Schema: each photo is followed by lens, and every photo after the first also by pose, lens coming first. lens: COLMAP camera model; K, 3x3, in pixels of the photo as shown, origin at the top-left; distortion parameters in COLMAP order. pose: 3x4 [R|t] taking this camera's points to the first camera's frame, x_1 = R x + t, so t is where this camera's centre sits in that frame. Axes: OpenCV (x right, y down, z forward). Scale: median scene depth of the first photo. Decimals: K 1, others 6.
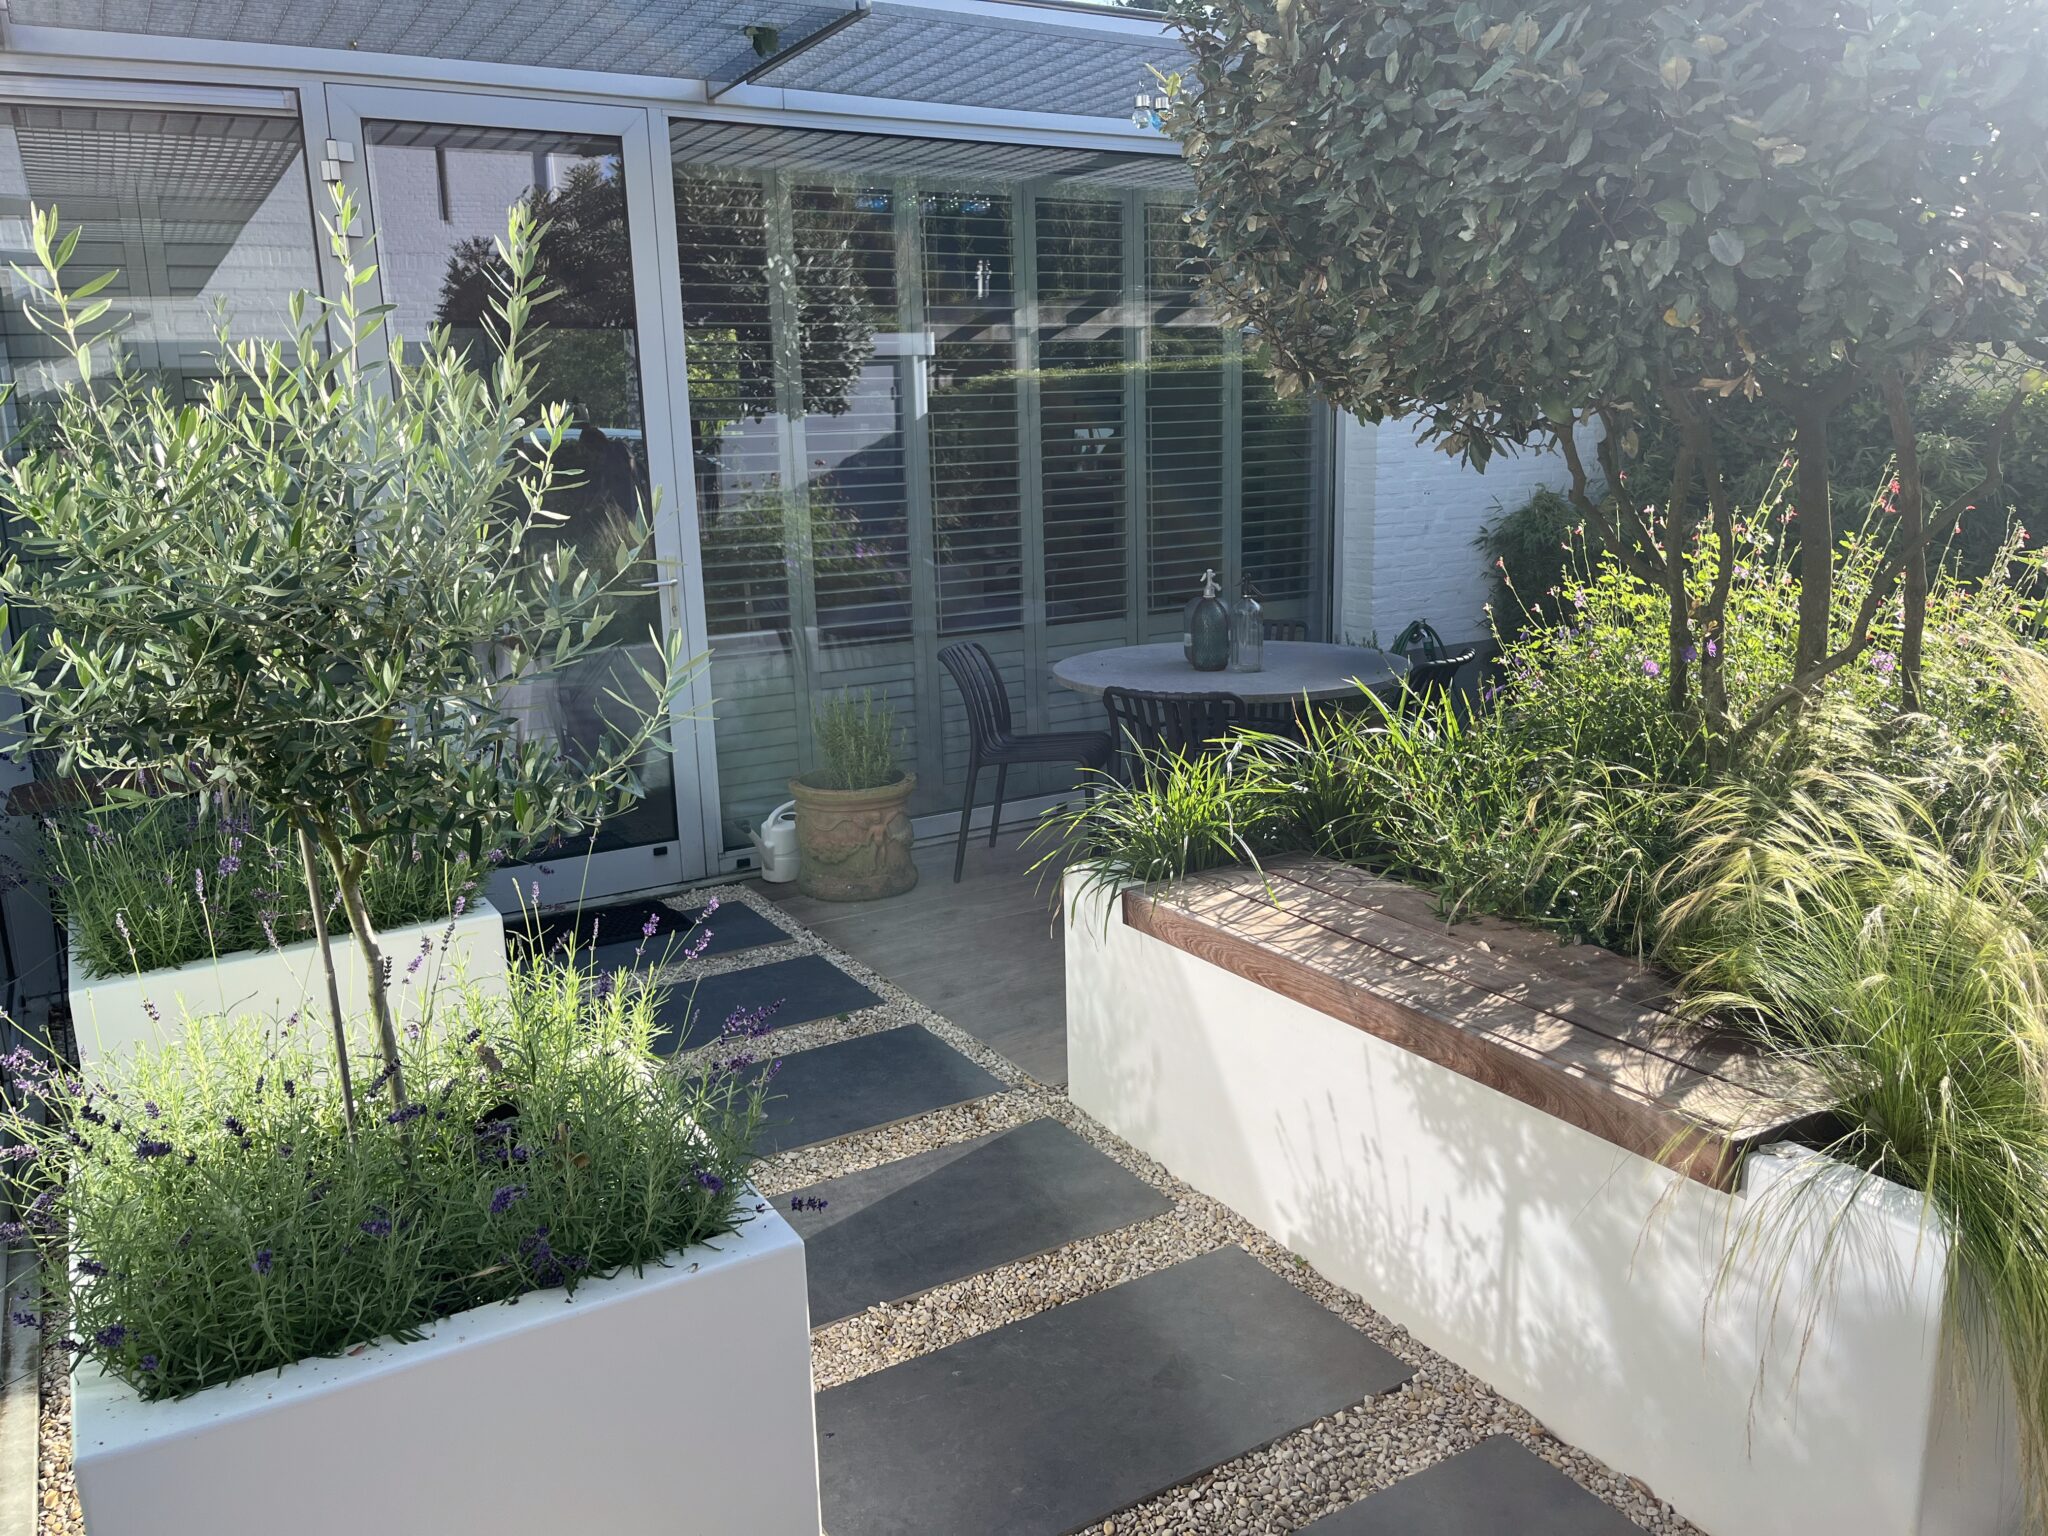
lens RADIAL K [[1551.9, 0, 1015.6], [0, 1551.9, 756.9], [0, 0, 1]] dist [0.068360, -0.093450]
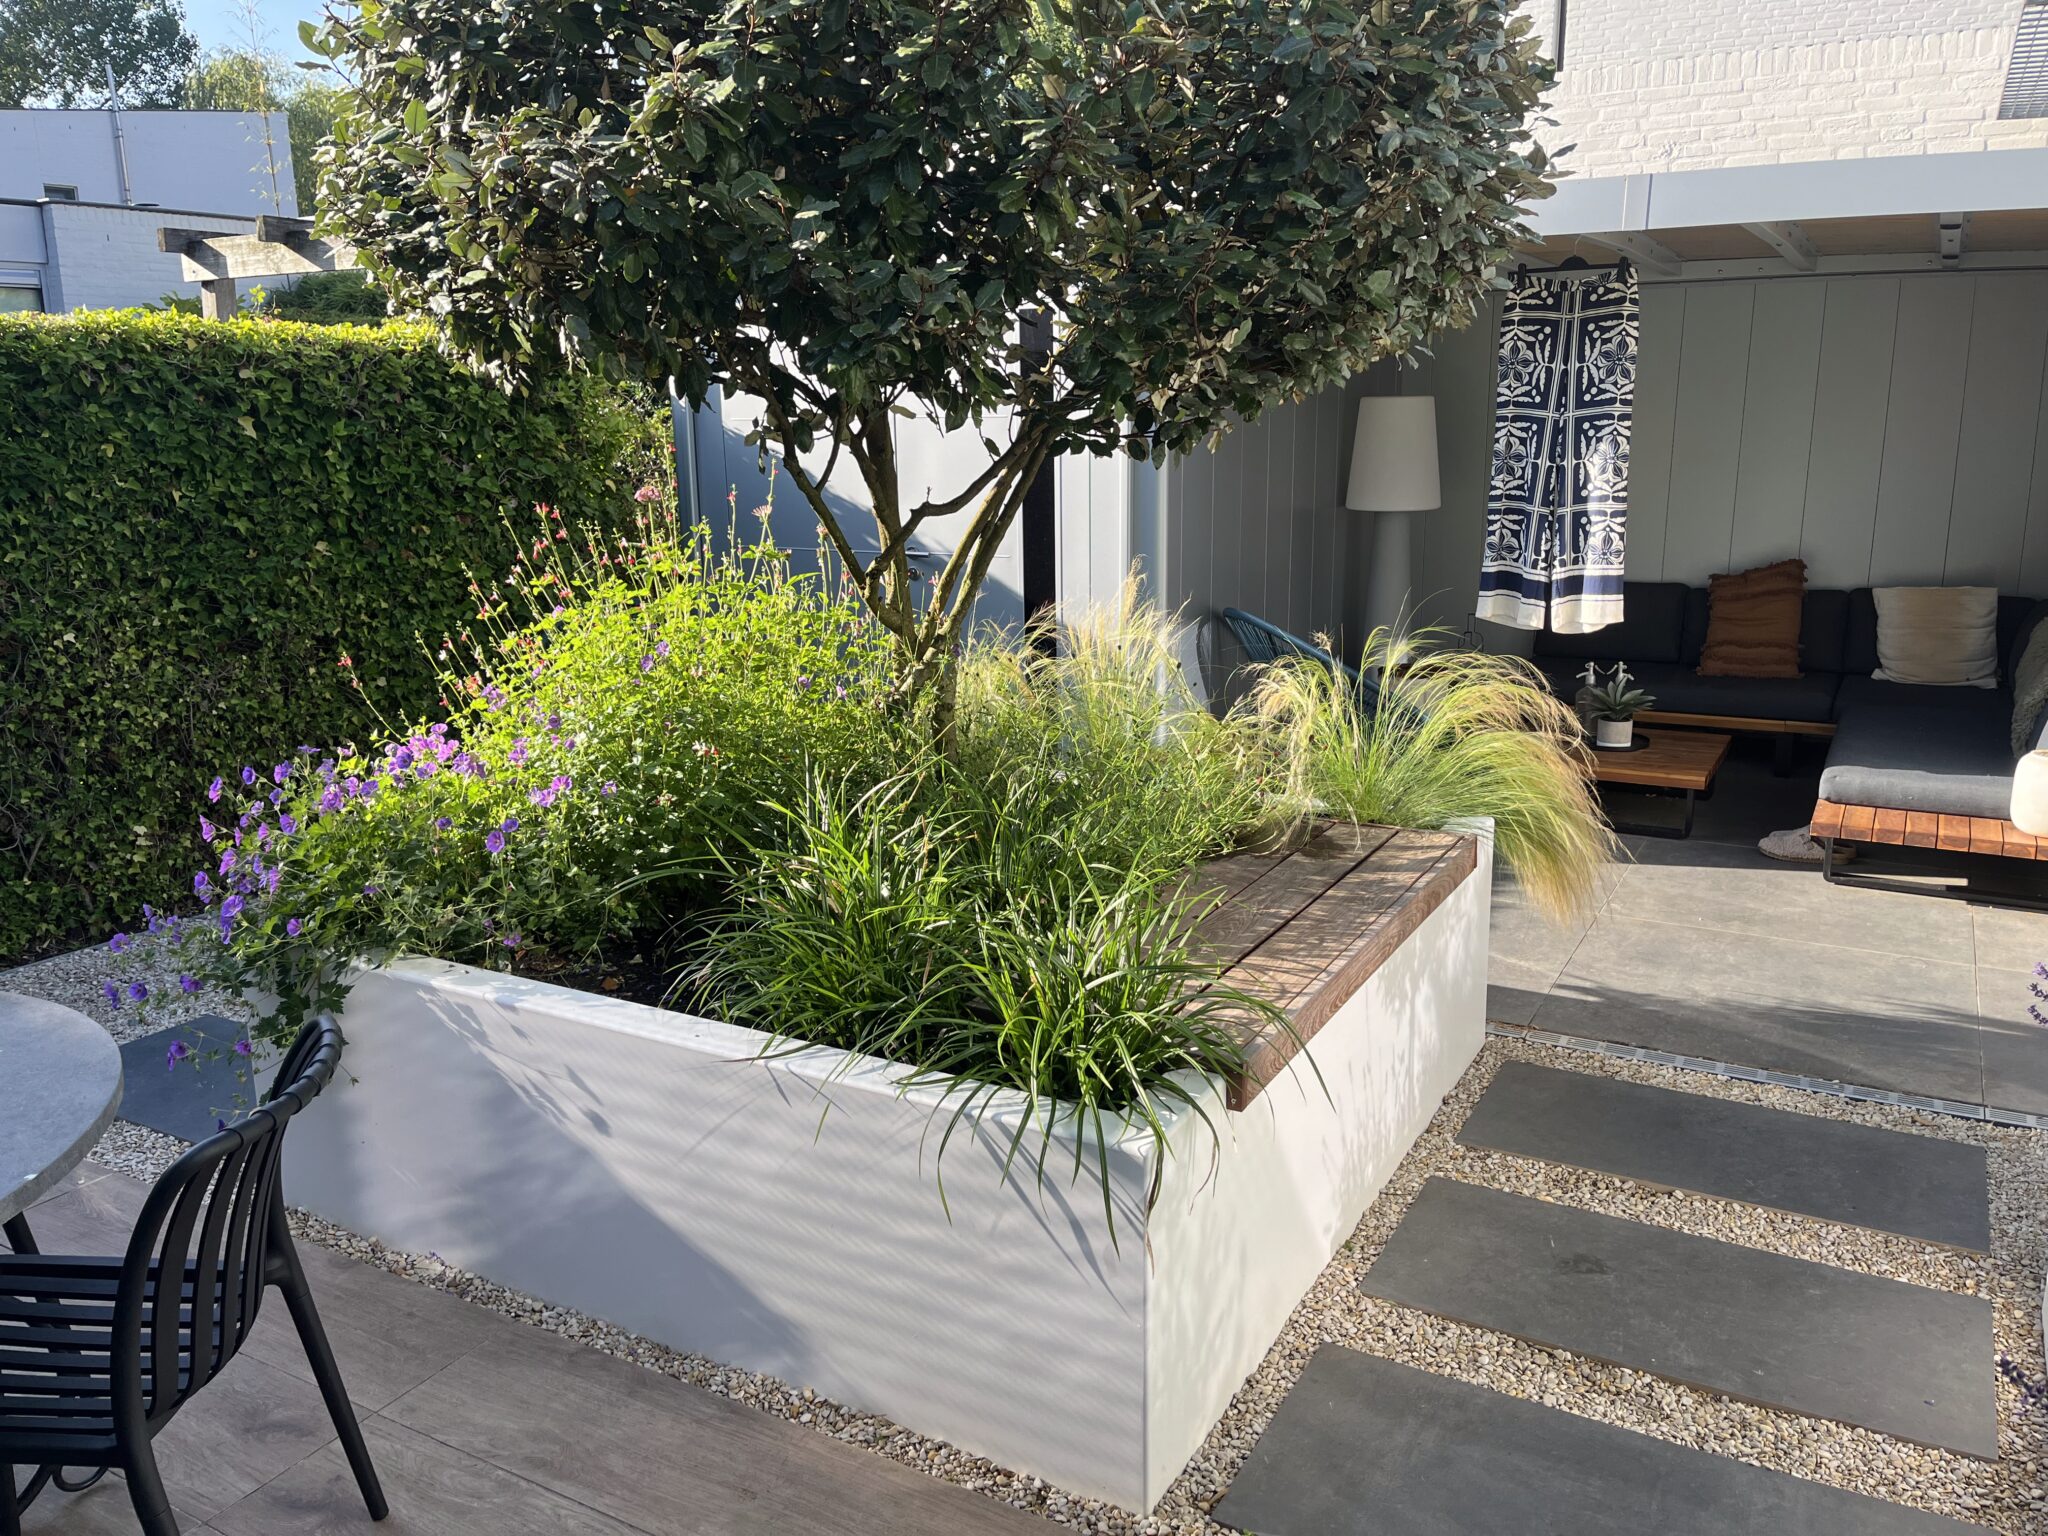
lens RADIAL K [[1551.9, 0, 1027.5], [0, 1551.9, 767.5], [0, 0, 1]] dist [0.068360, -0.093450]
pose [[-0.501524, -0.155915, 0.850978, -0.517567], [0.205588, 0.933972, 0.292285, -0.298543], [-0.840361, 0.321539, -0.436355, 1.499209]]
